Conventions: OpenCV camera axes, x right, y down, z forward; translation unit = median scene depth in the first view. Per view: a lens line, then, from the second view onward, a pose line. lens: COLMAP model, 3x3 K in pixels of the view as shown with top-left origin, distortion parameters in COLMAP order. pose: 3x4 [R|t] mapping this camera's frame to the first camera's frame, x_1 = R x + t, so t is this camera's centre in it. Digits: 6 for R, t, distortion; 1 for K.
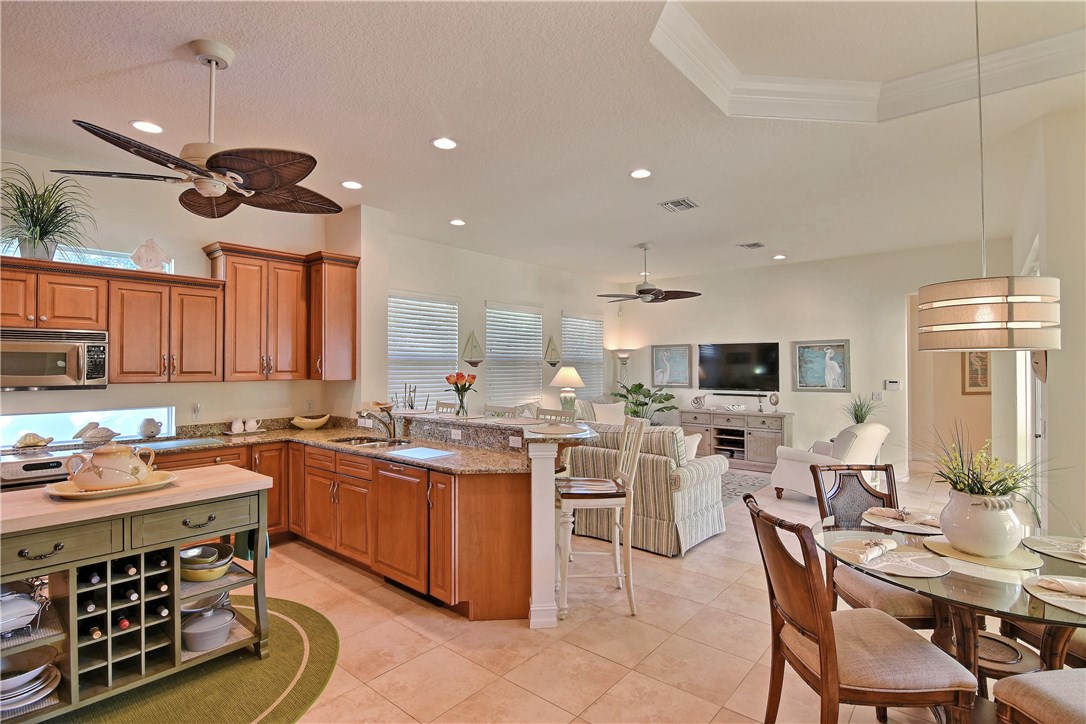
lens RADIAL K [[520.9, 0, 538.8], [0, 520.9, 359.4], [0, 0, 1]] dist [-0.009485, -0.008416]
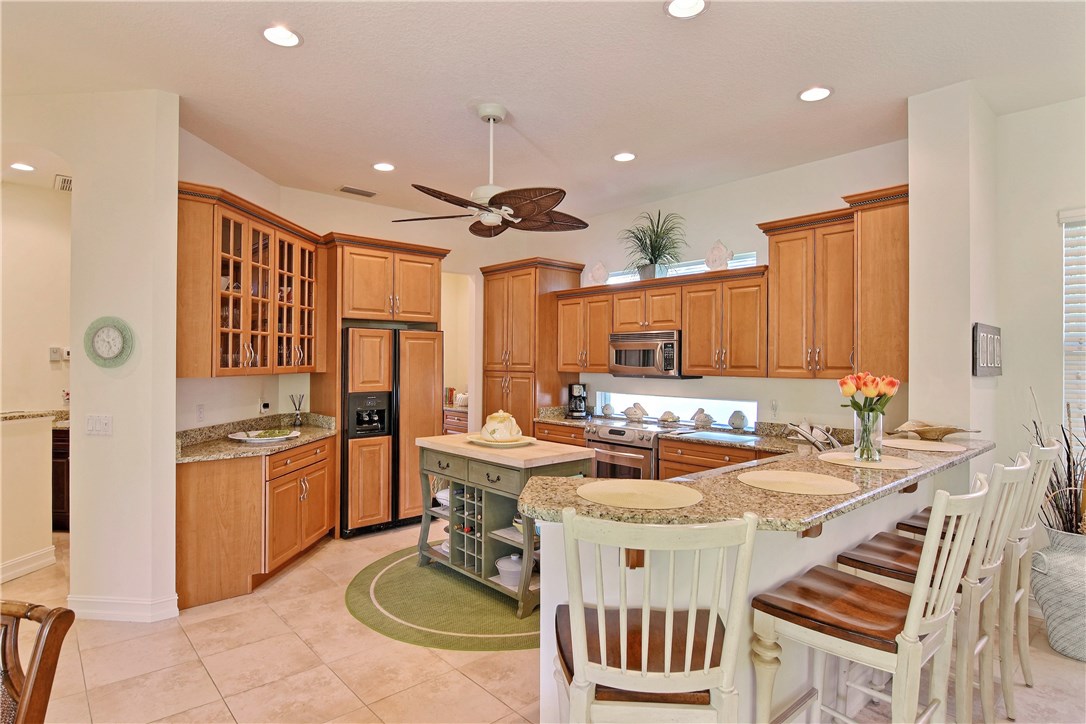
lens RADIAL K [[581.5, 0, 549.7], [0, 581.5, 356.6], [0, 0, 1]] dist [0.003409, -0.006218]
pose [[-0.132566, -0.004762, -0.991163, 0.437488], [0.009305, 0.999938, -0.006049, 0.009066], [0.991131, -0.010025, -0.132513, 0.747997]]
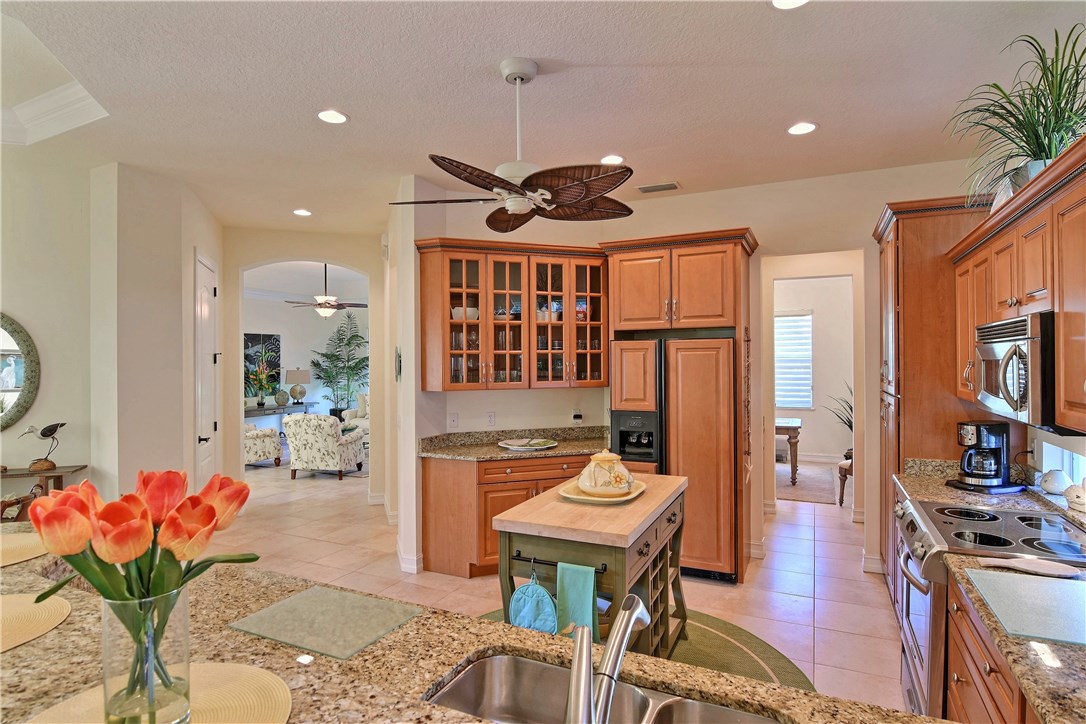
lens RADIAL K [[581.5, 0, 543.6], [0, 581.5, 359.5], [0, 0, 1]] dist [0.003409, -0.006218]
pose [[-0.965568, 0.007787, -0.260032, -0.212909], [0.011981, 0.999822, -0.014549, -0.009406], [0.259873, -0.017164, -0.965490, 1.188131]]
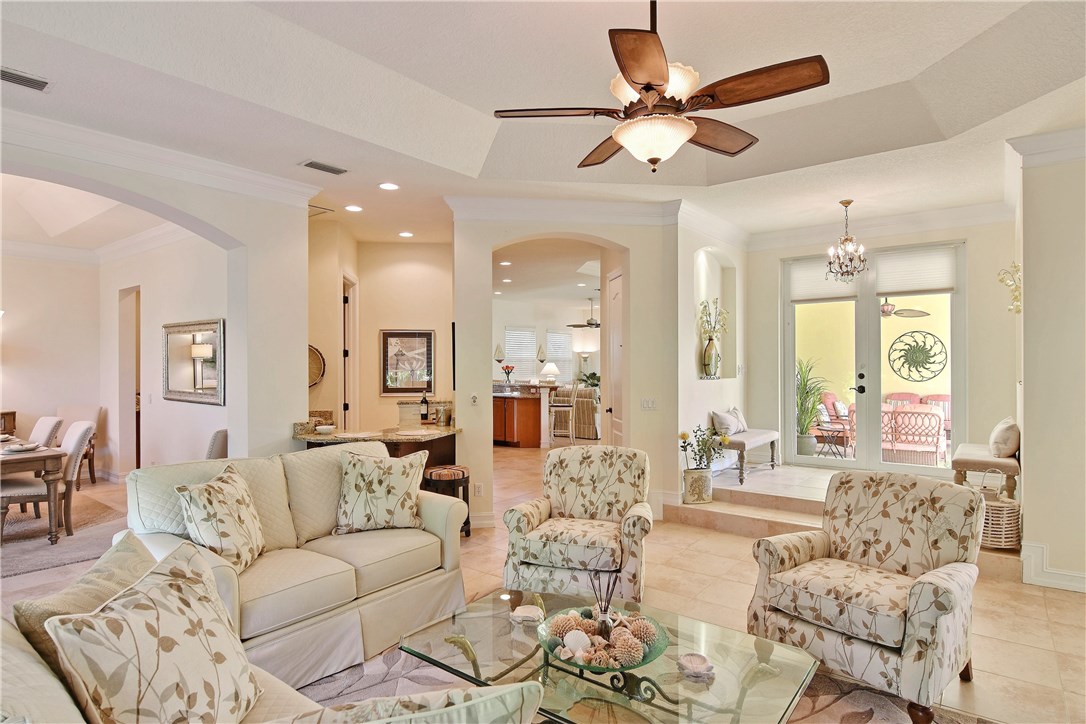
lens RADIAL K [[581.5, 0, 548.2], [0, 581.5, 362.6], [0, 0, 1]] dist [0.003409, -0.006218]
pose [[0.998218, 0.002693, 0.059619, -0.119832], [-0.003685, 0.999857, 0.016523, -0.031752], [-0.059566, -0.016713, 0.998084, -1.638862]]
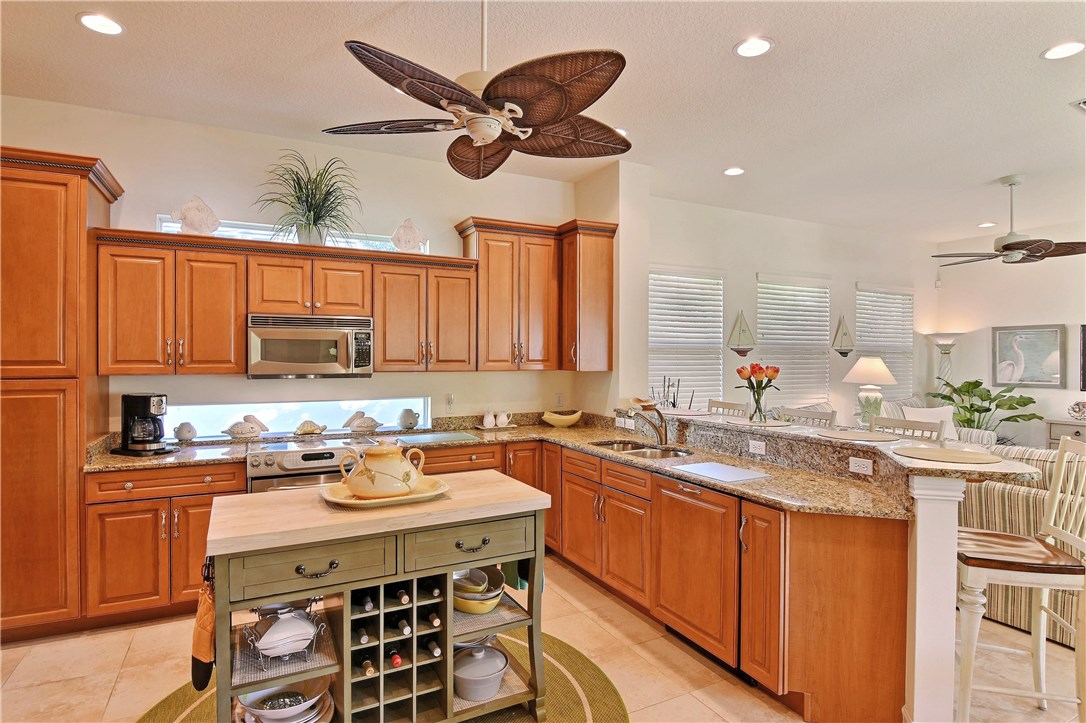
lens RADIAL K [[567.5, 0, 544.0], [0, 567.5, 359.2], [0, 0, 1]] dist [-0.006289, -0.008387]
pose [[0.925340, 0.006790, -0.379077, -0.120614], [0.000796, 0.999803, 0.019851, 0.001896], [0.379137, -0.018670, 0.925152, 0.123548]]
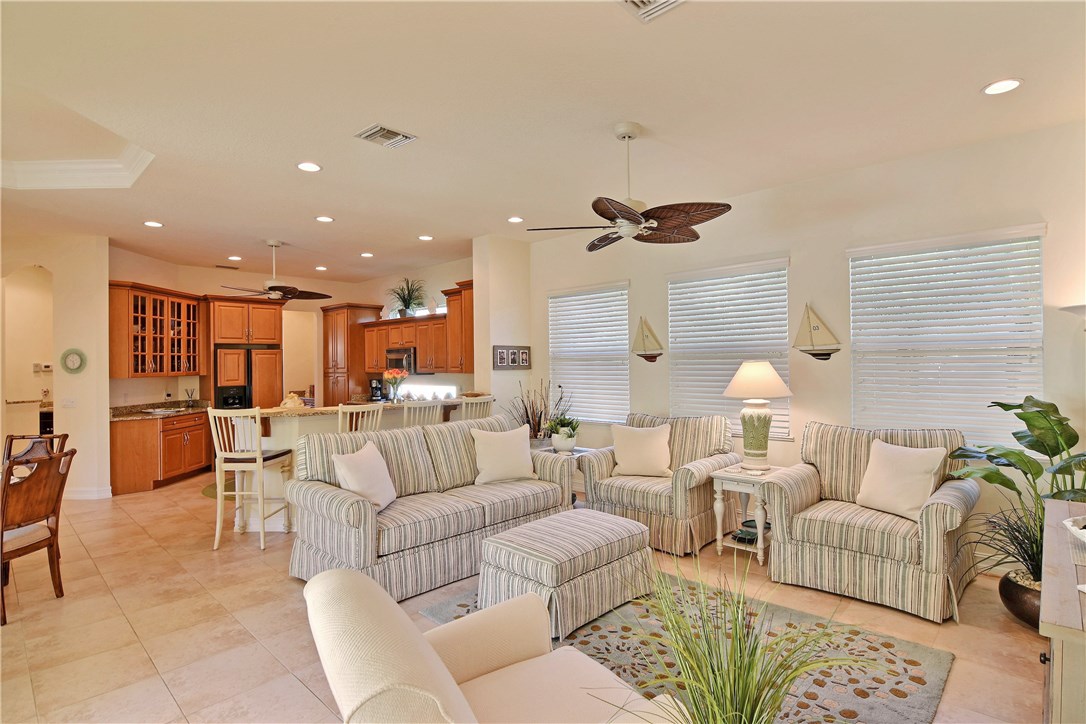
lens RADIAL K [[539.2, 0, 548.7], [0, 539.2, 359.1], [0, 0, 1]] dist [-0.011651, -0.003294]
pose [[-0.047526, -0.005582, -0.998854, 1.101425], [0.026860, 0.999616, -0.006864, 0.018100], [0.998509, -0.027155, -0.047358, 1.390606]]
